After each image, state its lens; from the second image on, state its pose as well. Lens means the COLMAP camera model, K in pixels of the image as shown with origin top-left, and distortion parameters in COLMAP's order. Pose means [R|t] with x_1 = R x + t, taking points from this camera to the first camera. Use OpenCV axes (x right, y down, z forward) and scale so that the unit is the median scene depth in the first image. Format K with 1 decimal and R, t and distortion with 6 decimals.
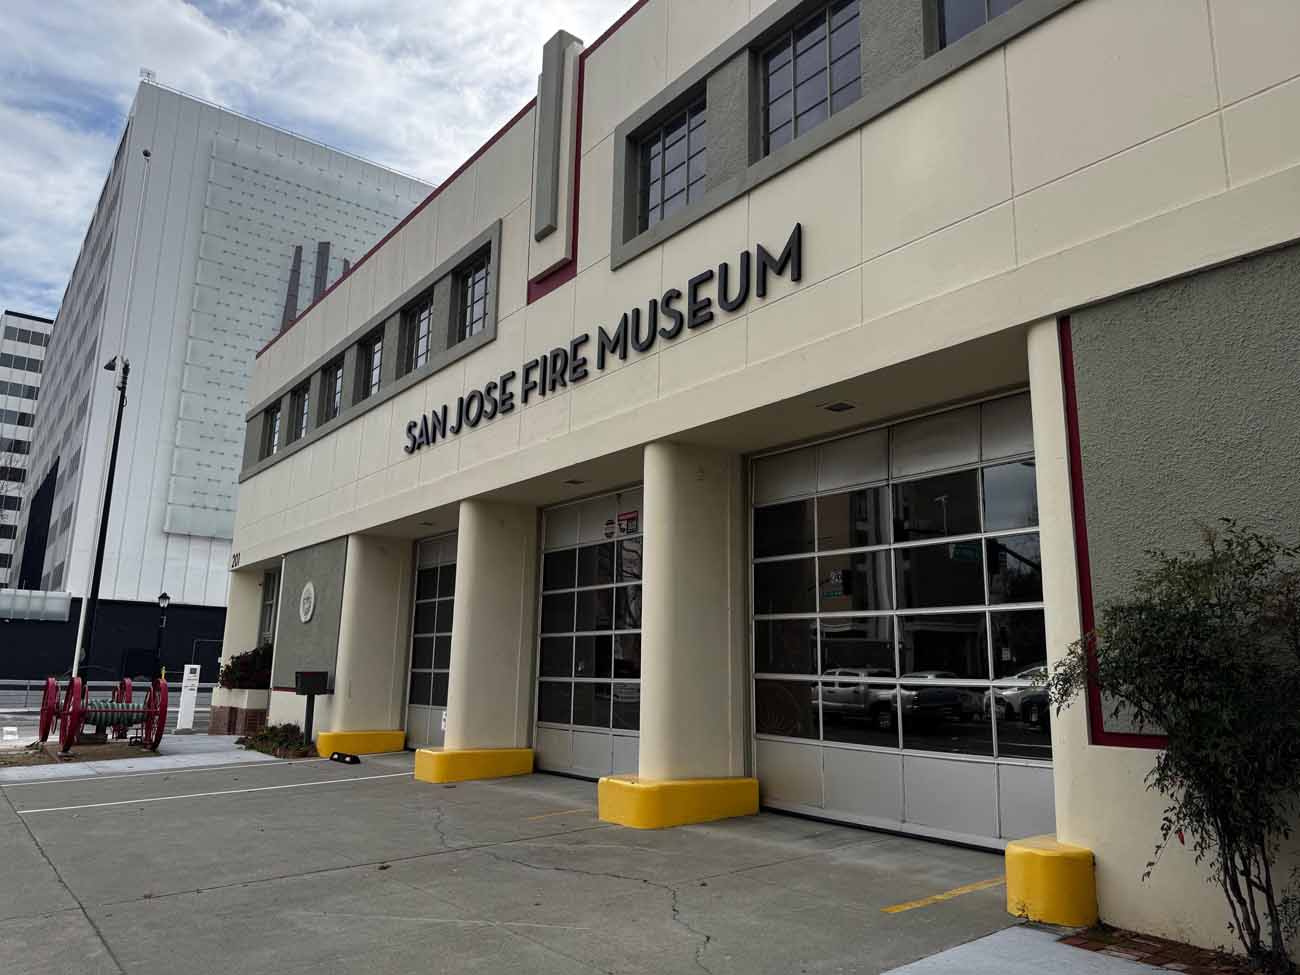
lens RADIAL K [[900.5, 0, 650.1], [0, 900.5, 491.6], [0, 0, 1]] dist [-0.006051, -0.005870]
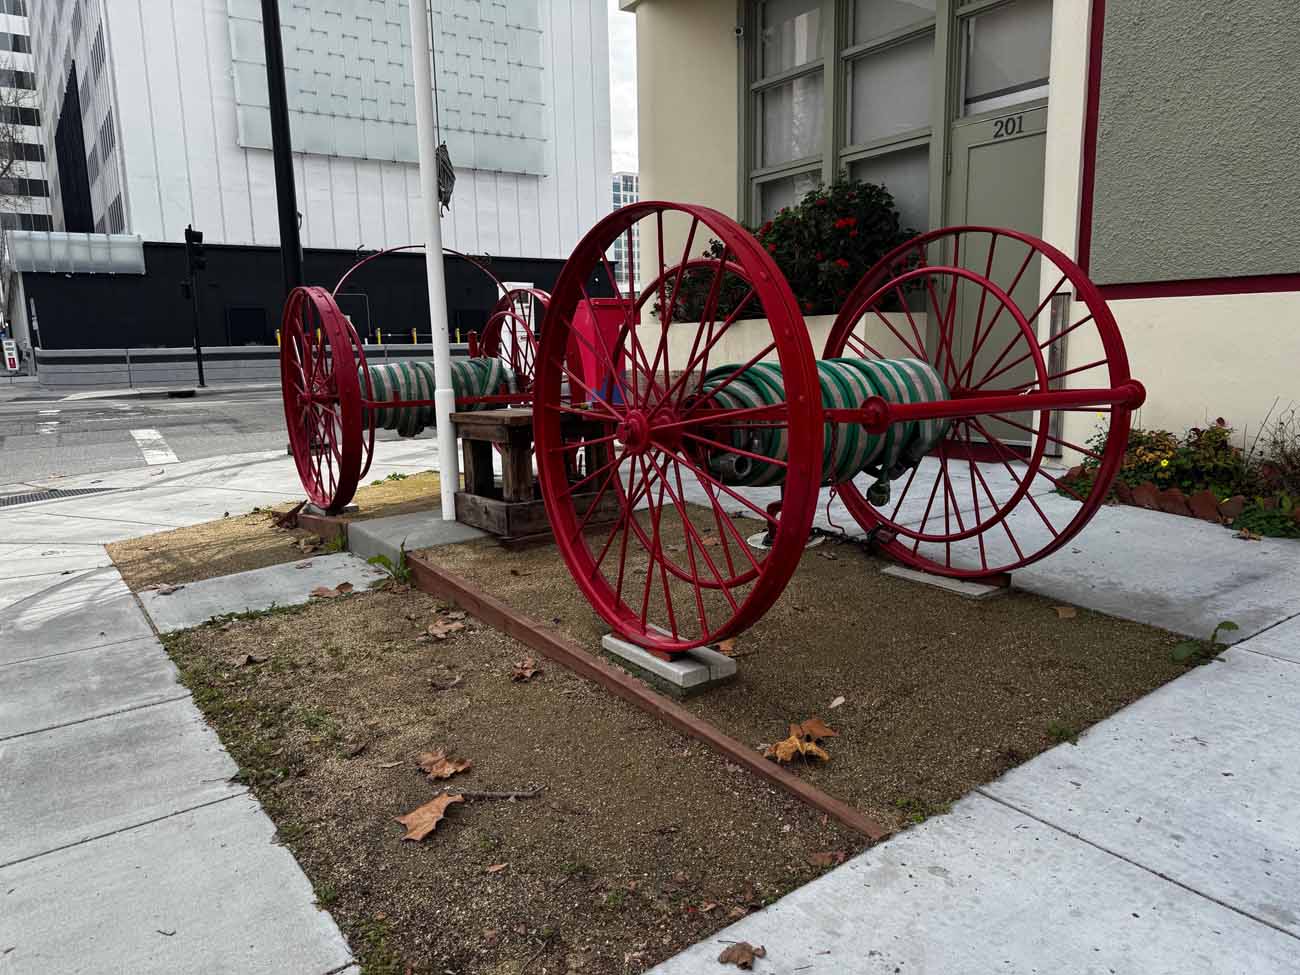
lens RADIAL K [[900.5, 0, 649.5], [0, 900.5, 485.1], [0, 0, 1]] dist [-0.006051, -0.005870]
pose [[0.997863, -0.032458, -0.056713, -0.174110], [0.050738, 0.931776, 0.359471, 0.054932], [0.041176, -0.361580, 0.931431, 0.230374]]
